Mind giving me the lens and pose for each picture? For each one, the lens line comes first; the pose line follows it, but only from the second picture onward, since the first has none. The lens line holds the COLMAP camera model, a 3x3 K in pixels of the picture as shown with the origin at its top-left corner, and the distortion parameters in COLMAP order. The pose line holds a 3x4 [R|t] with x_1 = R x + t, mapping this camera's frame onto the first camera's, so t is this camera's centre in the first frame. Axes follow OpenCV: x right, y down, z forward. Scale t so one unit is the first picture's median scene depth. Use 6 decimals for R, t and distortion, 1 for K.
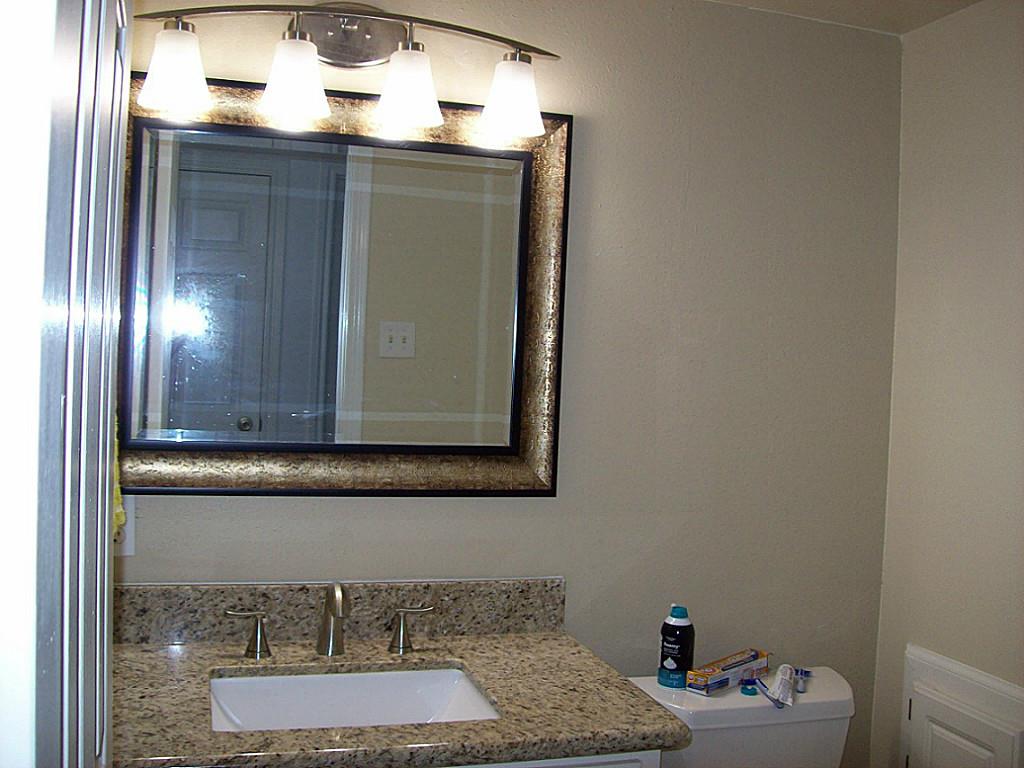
lens RADIAL K [[1082.0, 0, 519.2], [0, 1082.0, 383.8], [0, 0, 1]] dist [-0.200453, 0.193884]
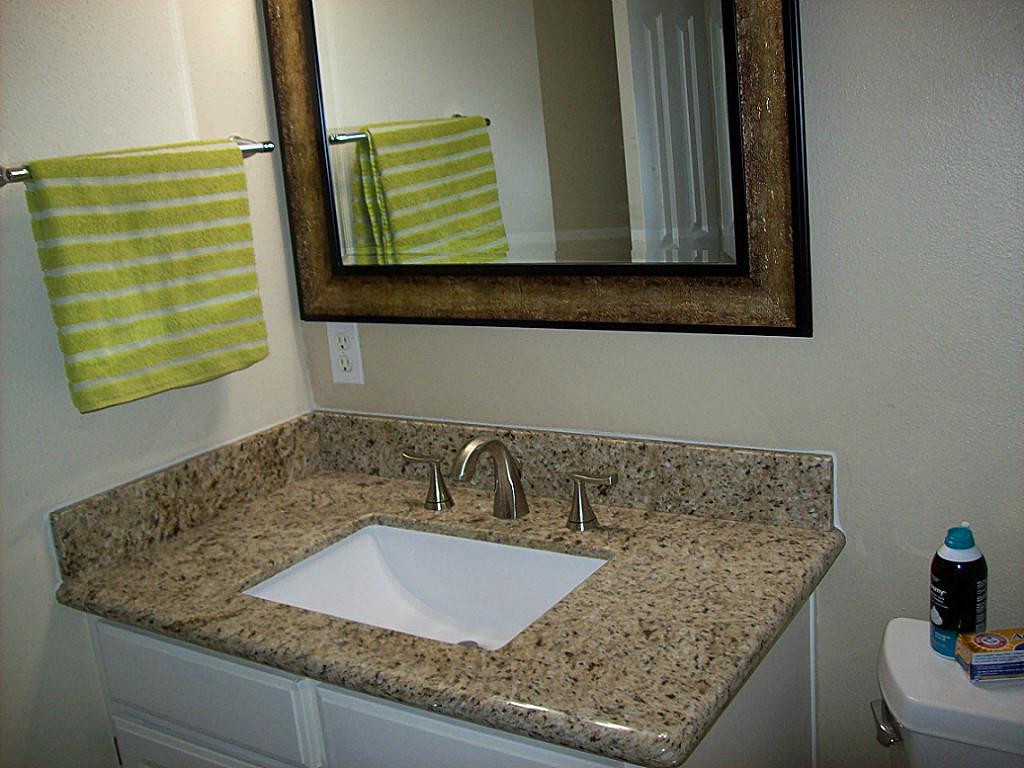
lens RADIAL K [[1082.0, 0, 519.2], [0, 1082.0, 383.8], [0, 0, 1]] dist [-0.200453, 0.193884]
pose [[0.637009, 0.085065, -0.766148, 0.476380], [0.094402, 0.977803, 0.187055, -0.009262], [0.765054, -0.191481, 0.614839, 0.493771]]
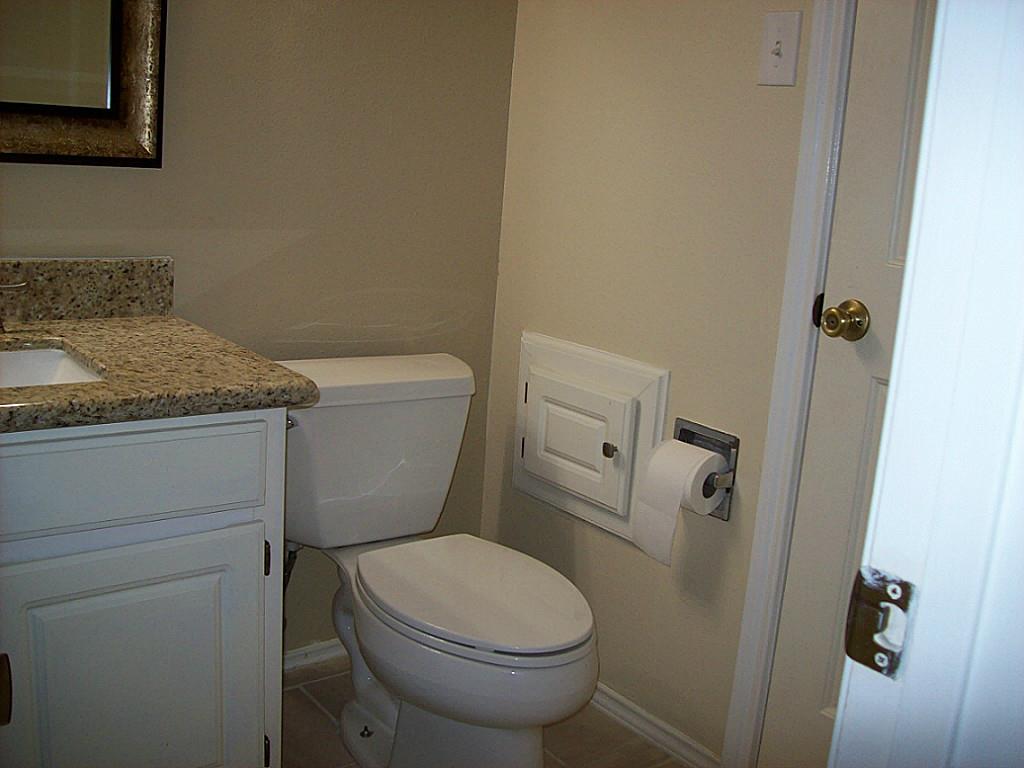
lens RADIAL K [[1082.0, 0, 519.2], [0, 1082.0, 383.8], [0, 0, 1]] dist [-0.200453, 0.193884]
pose [[0.931343, -0.043479, 0.361538, -0.015626], [-0.031498, 0.979506, 0.198937, 0.107232], [-0.362778, -0.196667, 0.910887, 0.045029]]
